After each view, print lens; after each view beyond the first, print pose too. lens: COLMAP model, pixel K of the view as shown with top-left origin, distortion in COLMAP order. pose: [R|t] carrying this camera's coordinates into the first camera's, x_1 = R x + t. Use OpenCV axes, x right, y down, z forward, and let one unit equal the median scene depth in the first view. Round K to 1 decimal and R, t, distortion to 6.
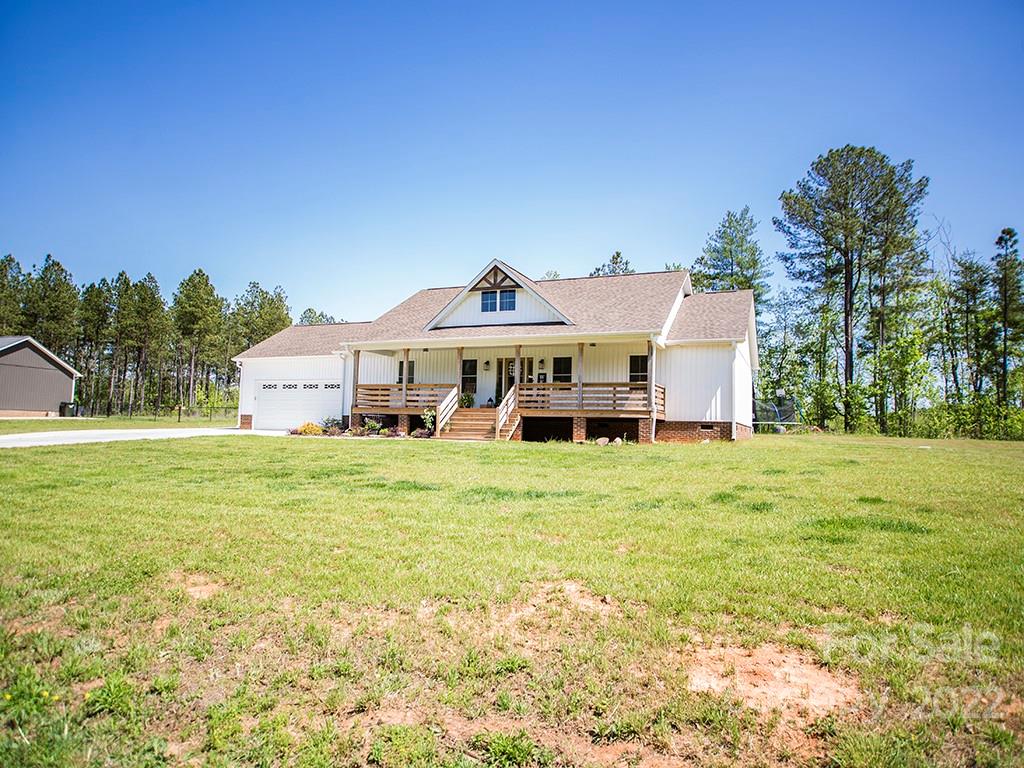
lens RADIAL K [[595.6, 0, 545.3], [0, 595.6, 400.9], [0, 0, 1]] dist [0.000963, 0.000777]
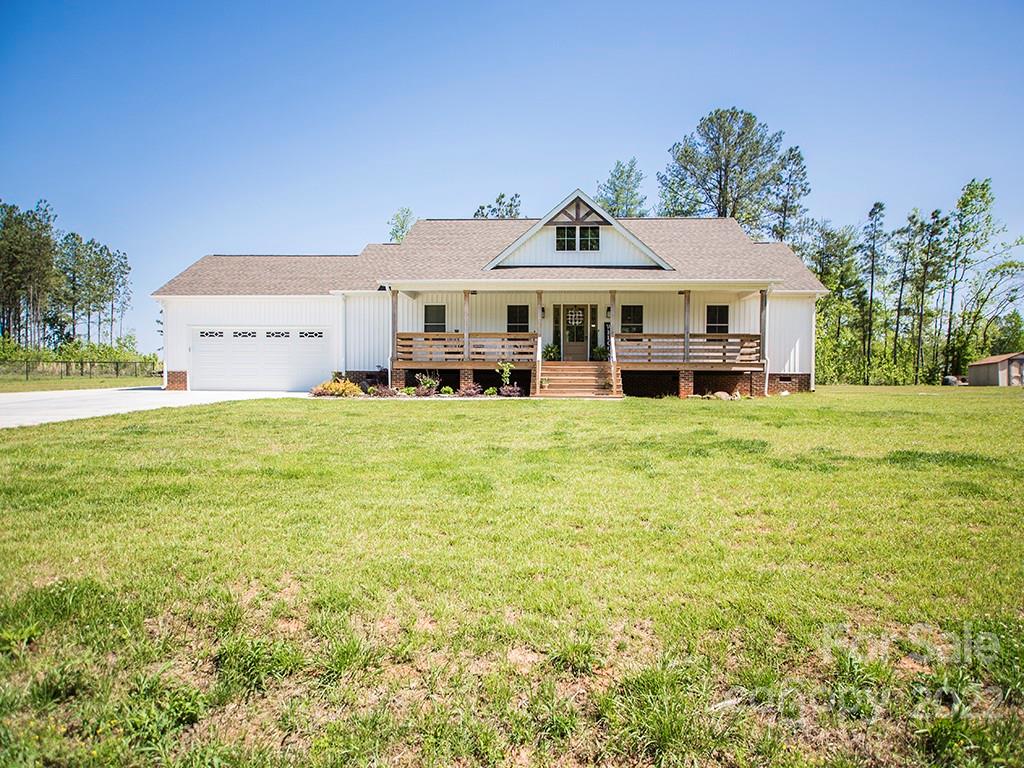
lens RADIAL K [[595.6, 0, 545.3], [0, 595.6, 400.9], [0, 0, 1]] dist [0.000963, 0.000777]
pose [[0.943467, -0.028078, 0.330274, -0.416817], [0.000100, 0.996430, 0.084426, -0.003897], [-0.331465, -0.079620, 0.940102, 0.171692]]
